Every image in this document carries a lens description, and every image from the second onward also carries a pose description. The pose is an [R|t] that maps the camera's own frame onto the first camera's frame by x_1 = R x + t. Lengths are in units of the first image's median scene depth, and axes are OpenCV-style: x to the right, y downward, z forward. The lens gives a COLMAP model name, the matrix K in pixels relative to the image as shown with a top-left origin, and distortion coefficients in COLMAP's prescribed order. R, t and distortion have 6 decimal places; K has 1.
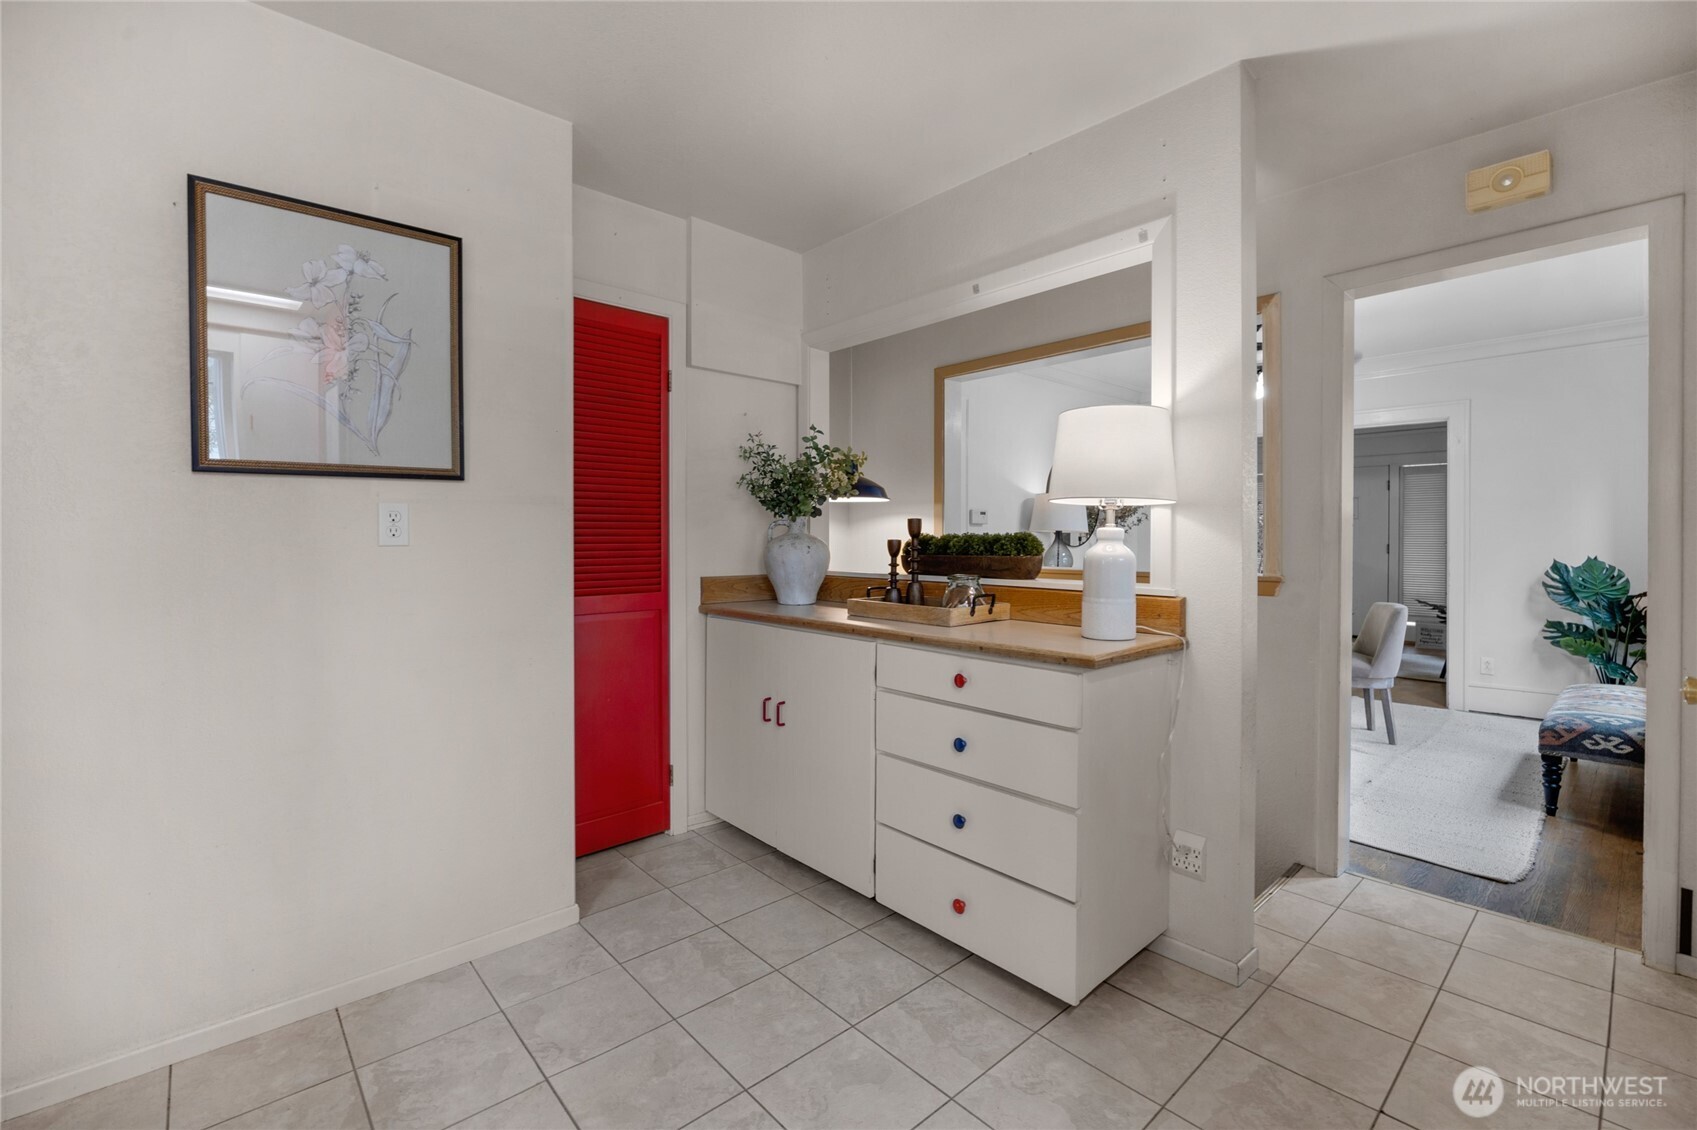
lens RADIAL K [[733.8, 0, 848.5], [0, 733.8, 565.0], [0, 0, 1]] dist [0.000137, 0.000110]
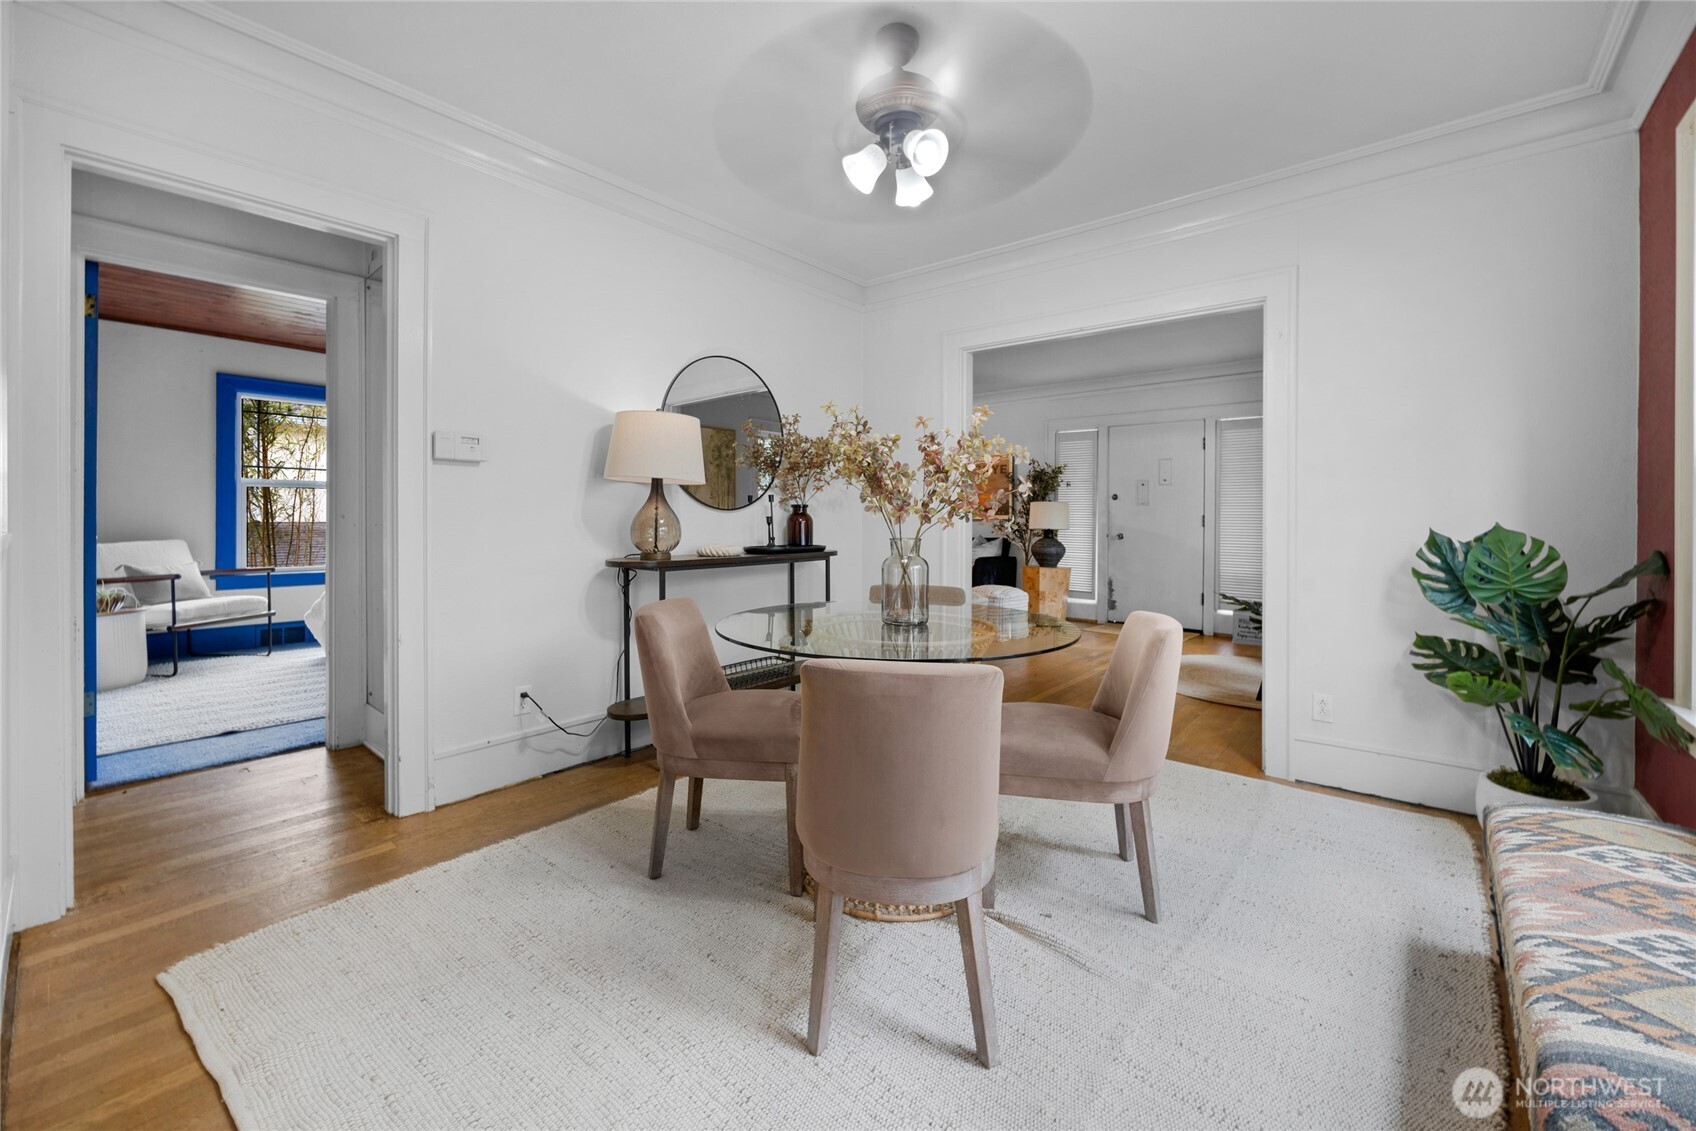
lens RADIAL K [[680.5, 0, 859.4], [0, 680.5, 522.4], [0, 0, 1]] dist [-0.001906, -0.000043]
pose [[0.989812, 0.005767, 0.142263, 0.452246], [-0.002393, 0.999712, -0.023874, 0.000998], [-0.142360, 0.023291, 0.989541, 0.544881]]
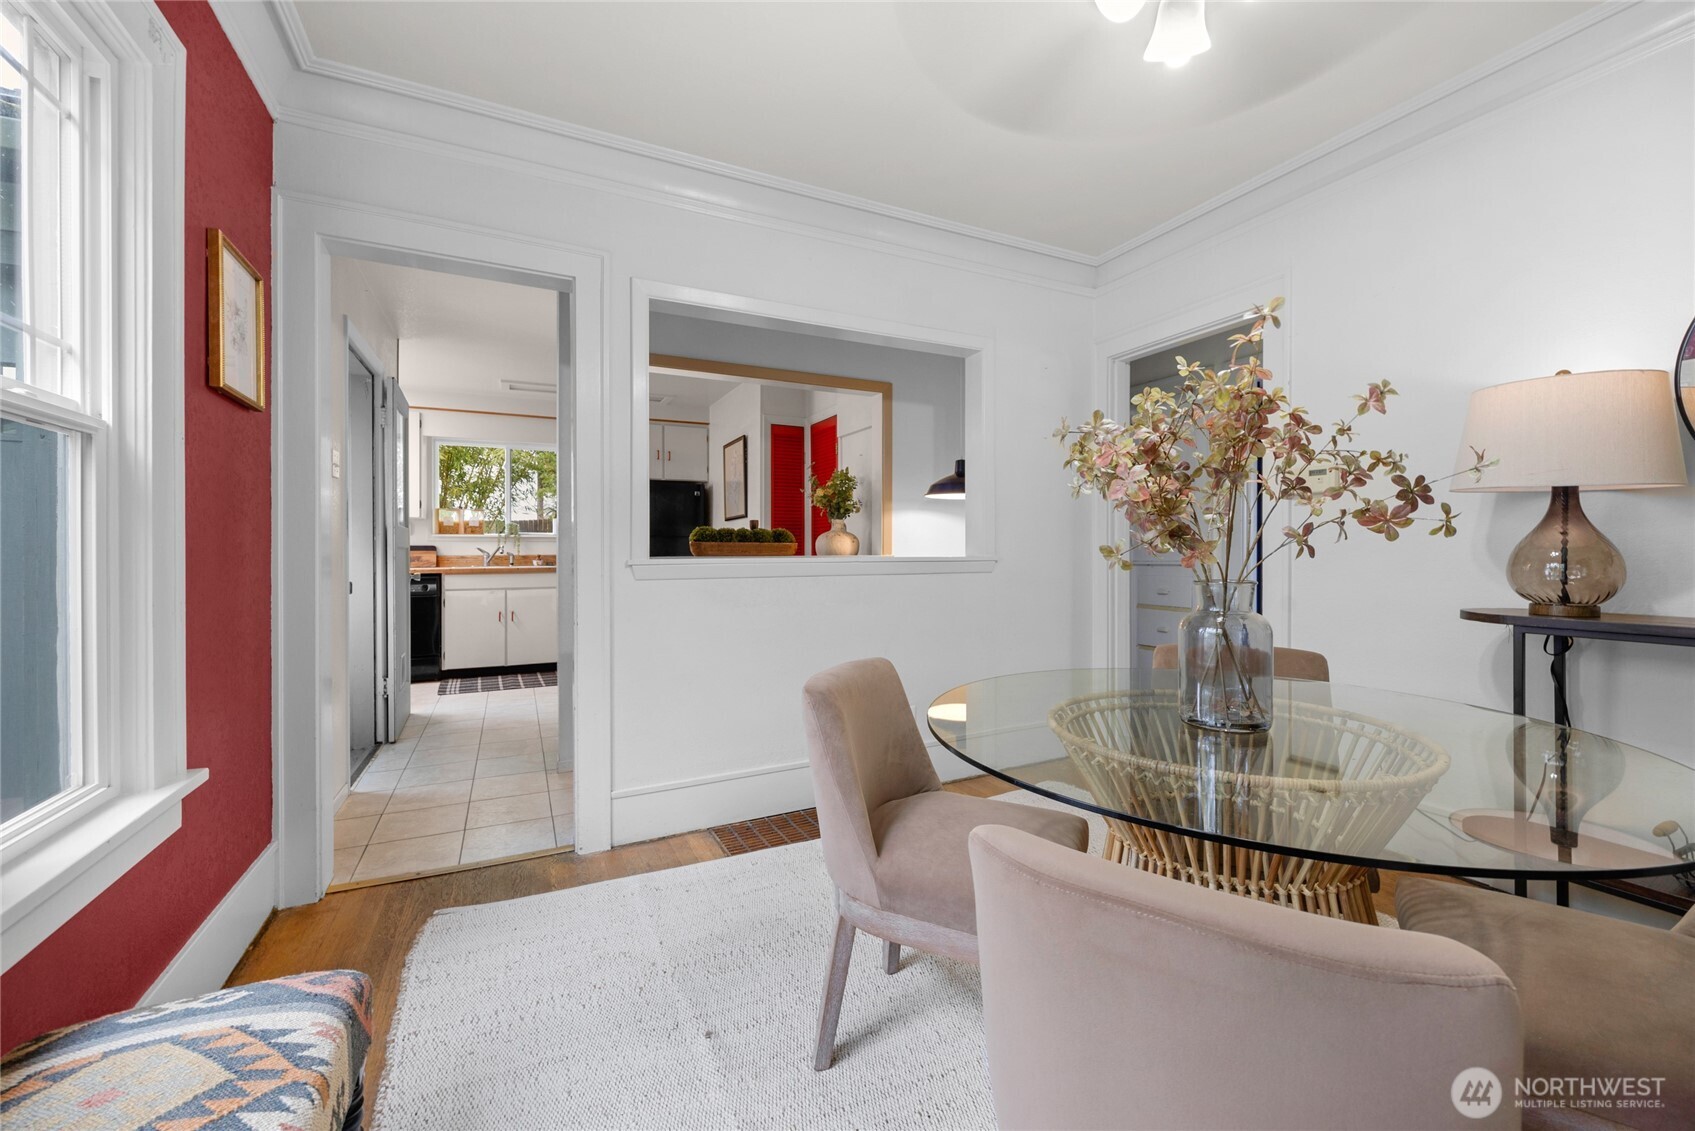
lens RADIAL K [[679.7, 0, 845.7], [0, 679.7, 553.6], [0, 0, 1]] dist [-0.000316, 0.000108]
pose [[-0.270332, 0.004583, -0.962756, 0.952840], [-0.026068, 0.999587, 0.012078, -0.010916], [0.962414, 0.028363, -0.270101, 1.033434]]
